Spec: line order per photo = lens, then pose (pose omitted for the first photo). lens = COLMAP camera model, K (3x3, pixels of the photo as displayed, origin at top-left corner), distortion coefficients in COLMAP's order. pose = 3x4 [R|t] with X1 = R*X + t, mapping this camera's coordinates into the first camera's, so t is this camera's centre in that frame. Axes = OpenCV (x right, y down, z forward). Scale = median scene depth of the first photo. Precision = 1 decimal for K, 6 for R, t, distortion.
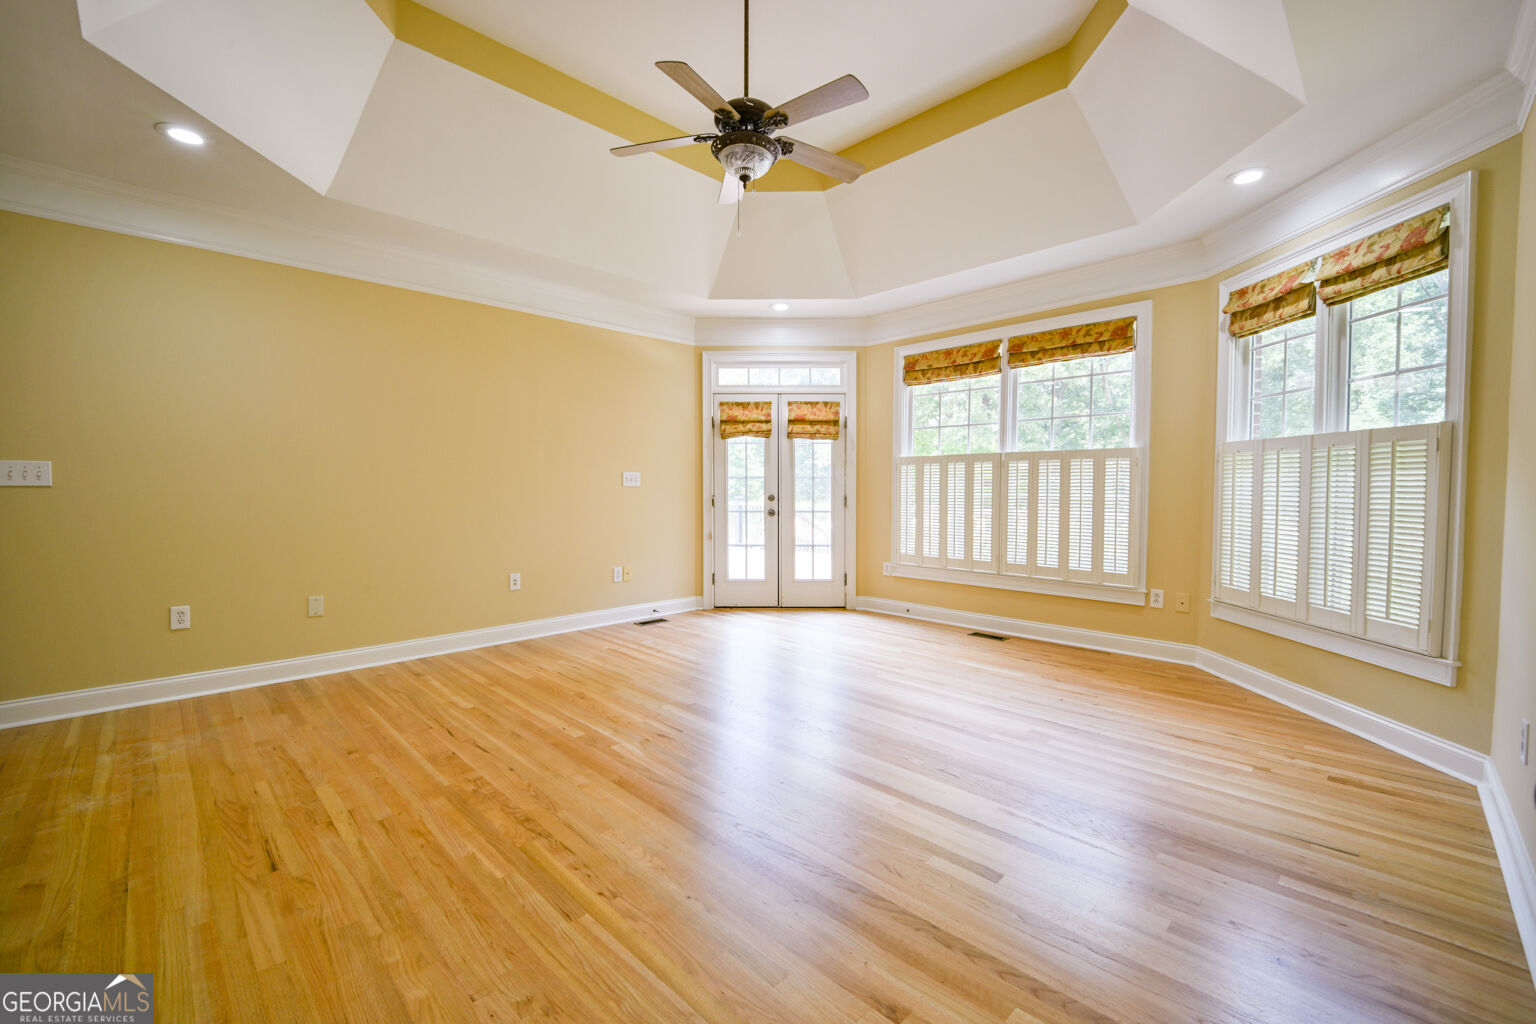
lens RADIAL K [[632.0, 0, 771.2], [0, 632.0, 506.1], [0, 0, 1]] dist [-0.002520, -0.001219]
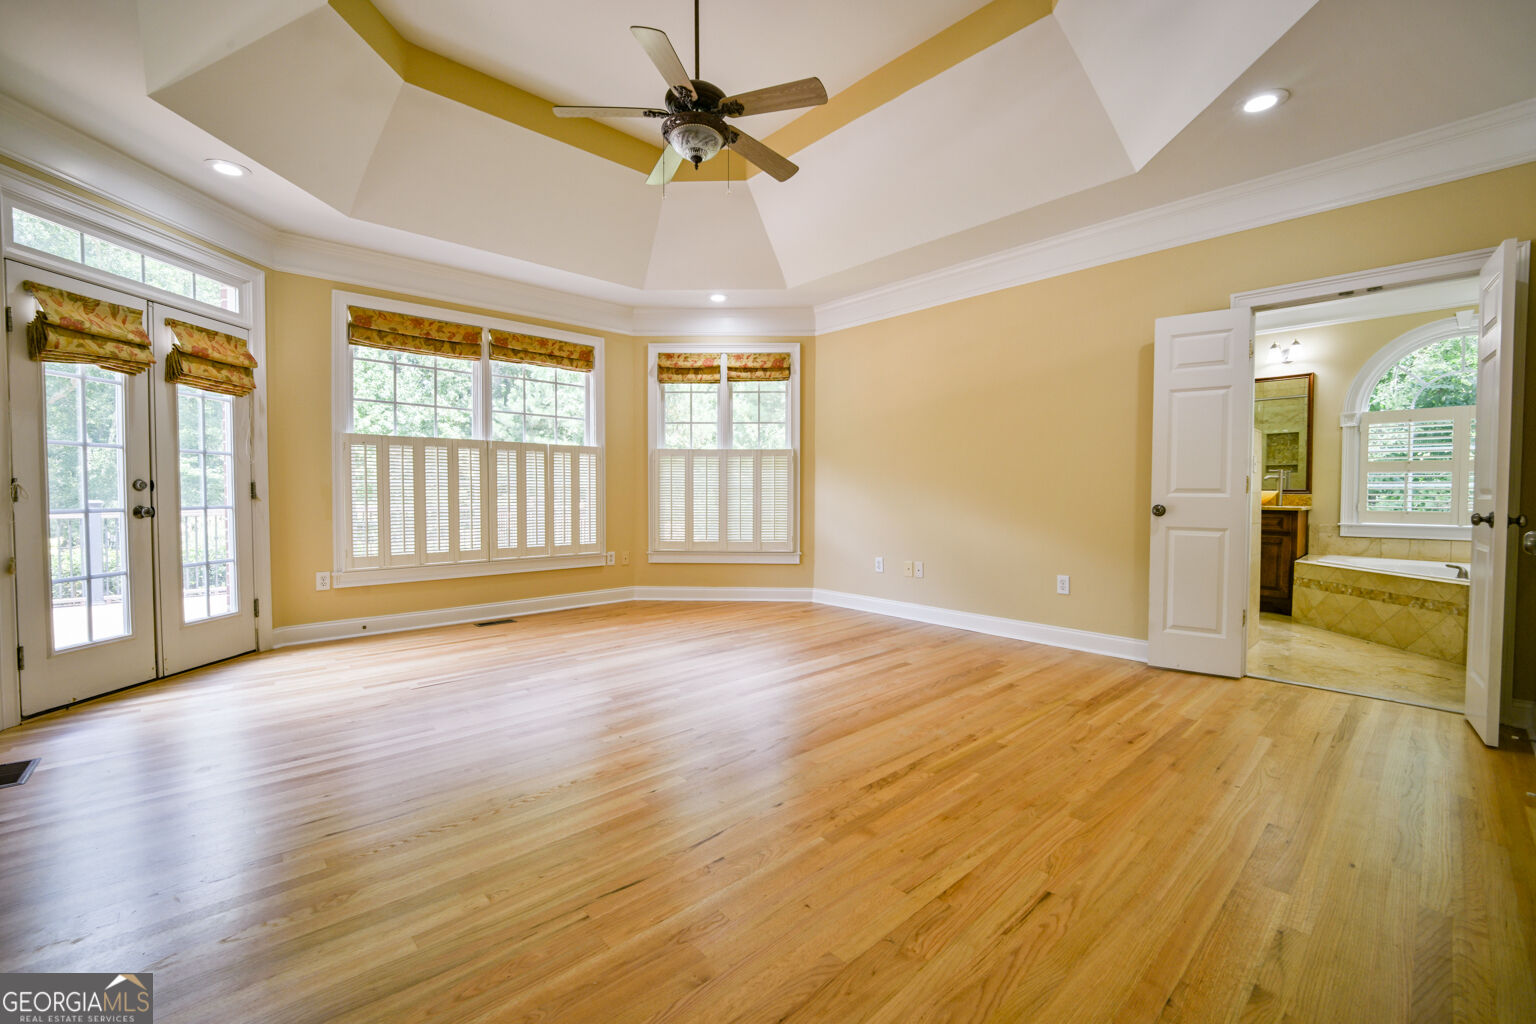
lens RADIAL K [[632.0, 0, 770.5], [0, 632.0, 511.1], [0, 0, 1]] dist [-0.002520, -0.001219]
pose [[0.038103, -0.030689, 0.998802, -0.633795], [0.027944, 0.999170, 0.029634, 0.010415], [-0.998883, 0.026782, 0.038929, 0.513200]]
